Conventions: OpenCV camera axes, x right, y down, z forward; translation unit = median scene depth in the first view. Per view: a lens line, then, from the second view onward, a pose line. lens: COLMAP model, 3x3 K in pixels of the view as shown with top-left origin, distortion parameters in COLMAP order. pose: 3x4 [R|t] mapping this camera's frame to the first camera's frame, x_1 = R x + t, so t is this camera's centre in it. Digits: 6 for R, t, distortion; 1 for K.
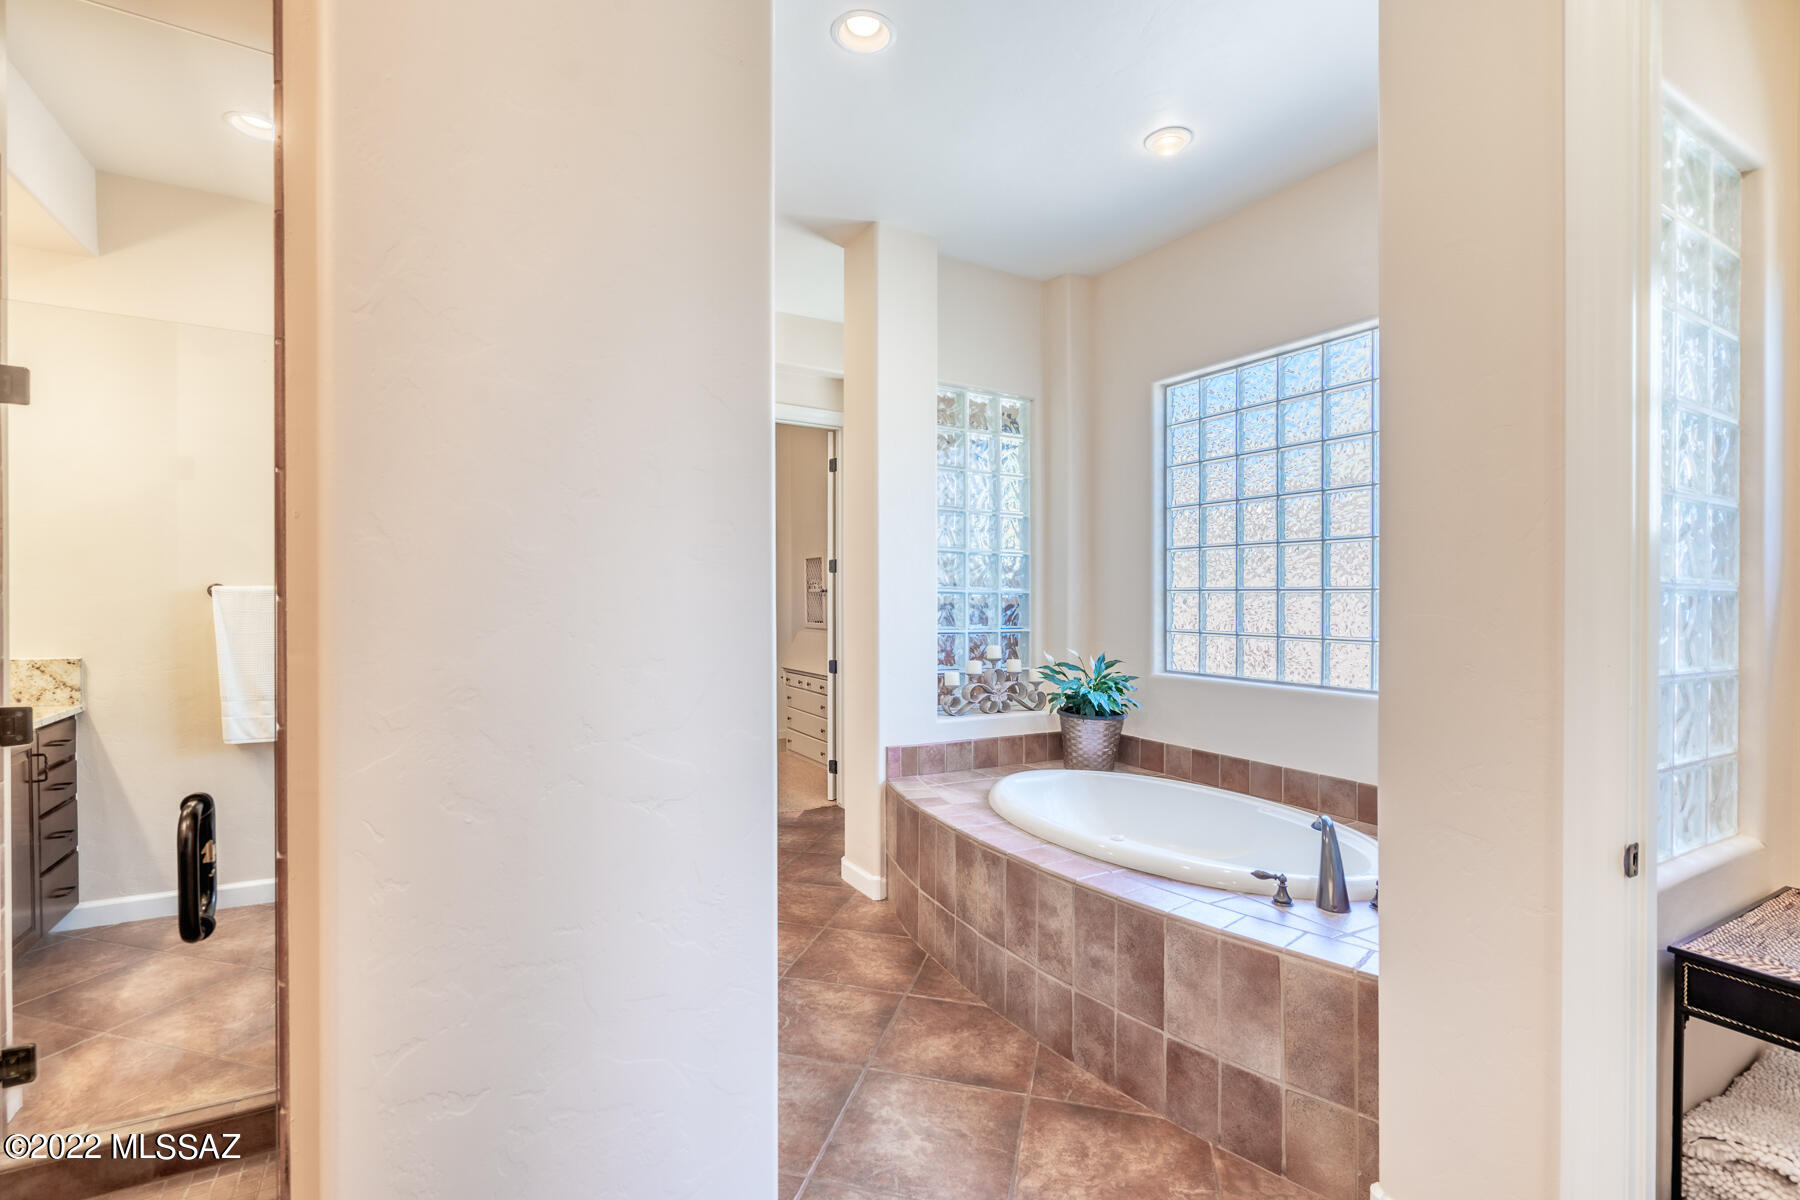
lens RADIAL K [[827.8, 0, 898.4], [0, 827.8, 604.8], [0, 0, 1]] dist [0.002862, 0.000096]
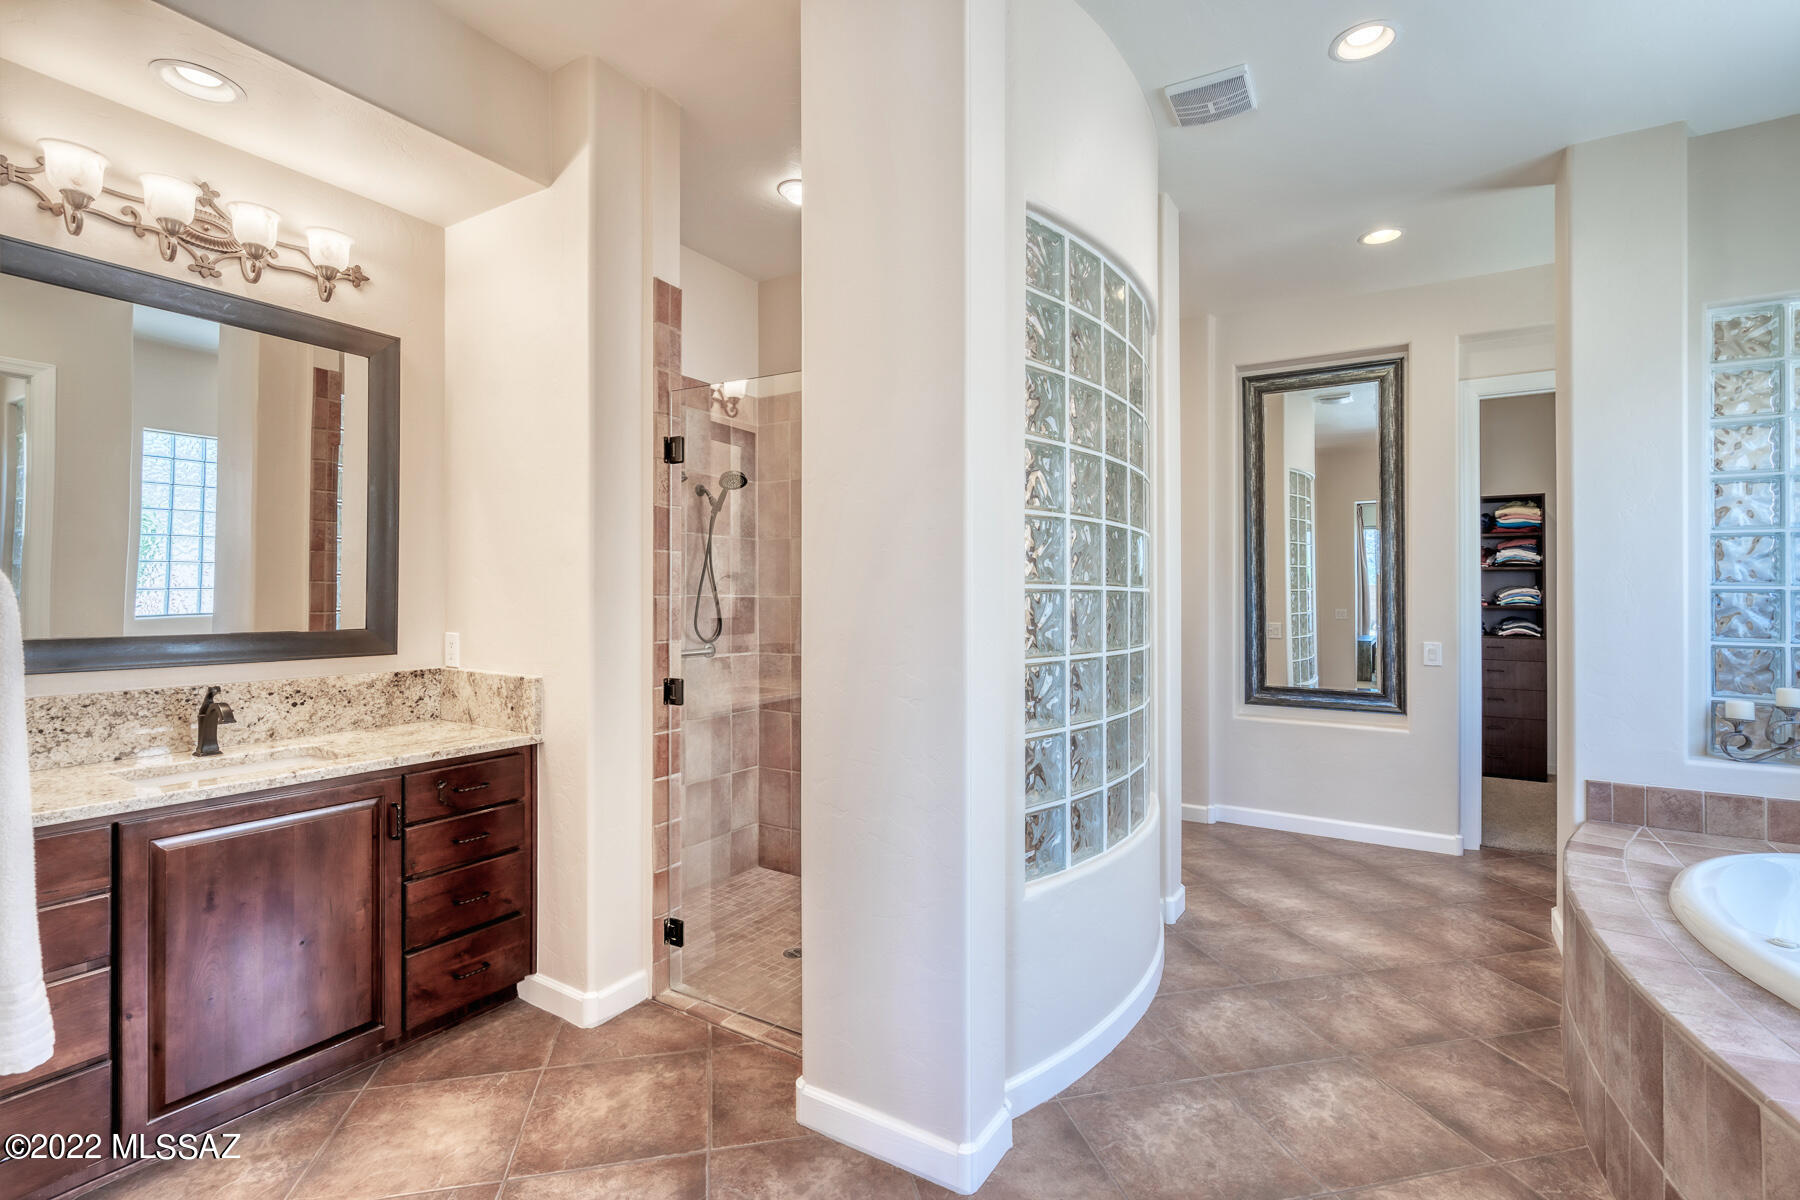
lens RADIAL K [[827.8, 0, 890.2], [0, 827.8, 591.5], [0, 0, 1]] dist [0.002862, 0.000096]
pose [[0.467153, -0.006827, -0.884150, 0.562853], [-0.008164, 0.999894, -0.012034, 0.002161], [0.884139, 0.012839, 0.467048, 0.011842]]
